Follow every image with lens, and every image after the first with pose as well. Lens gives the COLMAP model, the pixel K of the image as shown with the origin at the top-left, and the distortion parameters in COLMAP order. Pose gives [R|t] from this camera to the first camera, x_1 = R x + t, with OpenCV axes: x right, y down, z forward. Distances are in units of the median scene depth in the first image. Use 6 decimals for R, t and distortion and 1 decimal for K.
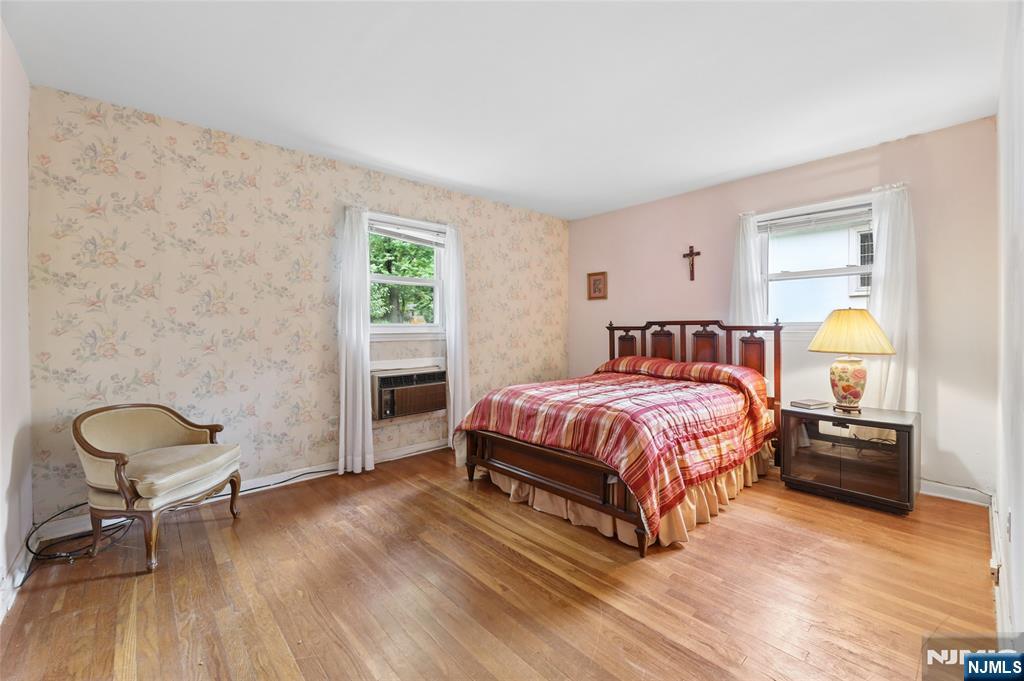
lens RADIAL K [[419.9, 0, 511.5], [0, 419.9, 331.9], [0, 0, 1]] dist [-0.000489, 0.000006]
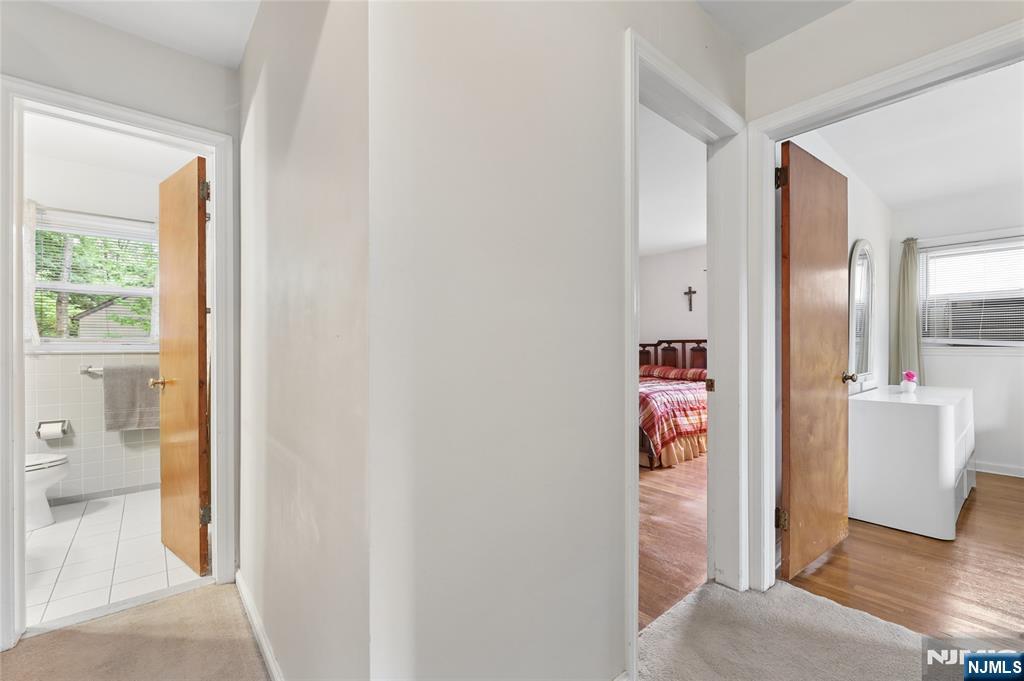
lens RADIAL K [[419.9, 0, 511.5], [0, 419.9, 331.9], [0, 0, 1]] dist [-0.000489, 0.000006]
pose [[0.999178, 0.007359, -0.039874, -0.188804], [-0.008867, 0.999247, -0.037771, 0.008980], [0.039566, 0.038094, 0.998491, -0.715988]]
